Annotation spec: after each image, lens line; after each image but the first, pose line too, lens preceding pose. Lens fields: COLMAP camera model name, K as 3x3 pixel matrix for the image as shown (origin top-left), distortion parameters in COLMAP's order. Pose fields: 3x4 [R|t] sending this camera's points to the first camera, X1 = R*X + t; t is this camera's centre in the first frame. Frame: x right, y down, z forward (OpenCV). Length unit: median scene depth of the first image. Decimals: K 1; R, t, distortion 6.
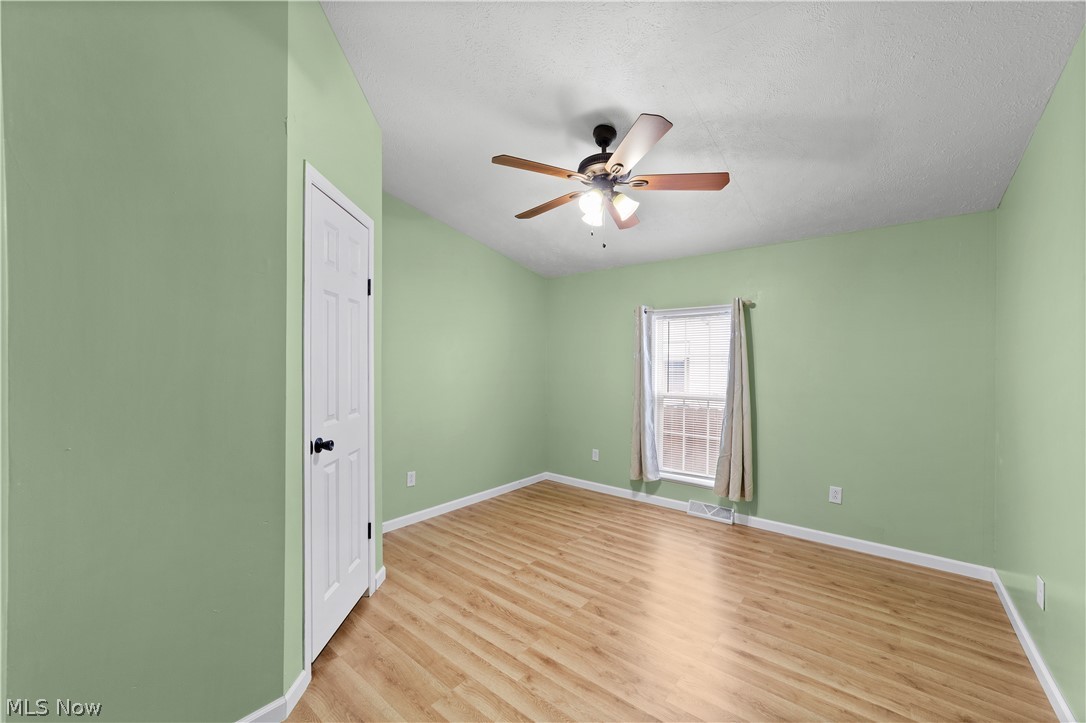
lens RADIAL K [[423.9, 0, 543.6], [0, 423.9, 366.3], [0, 0, 1]] dist [-0.006096, 0.002478]
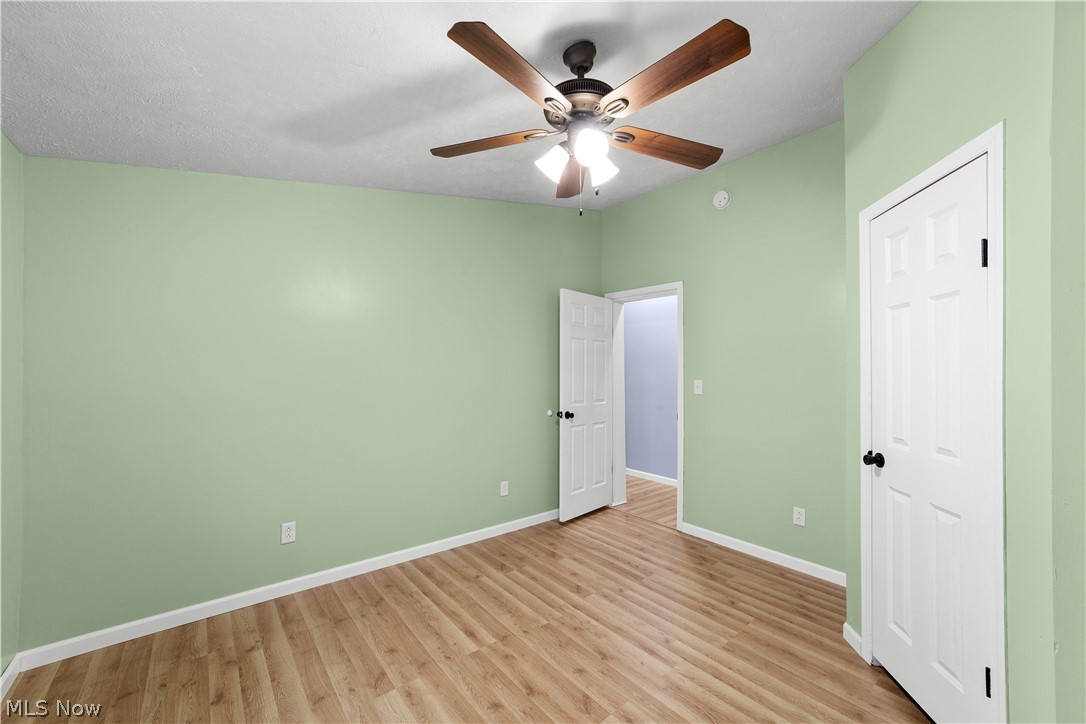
lens RADIAL K [[423.9, 0, 542.4], [0, 423.9, 363.7], [0, 0, 1]] dist [-0.006096, 0.002478]
pose [[-0.982624, -0.013219, 0.185137, 0.086640], [-0.015811, 0.999796, -0.012531, -0.018326], [-0.184934, -0.015241, -0.982633, 1.963600]]
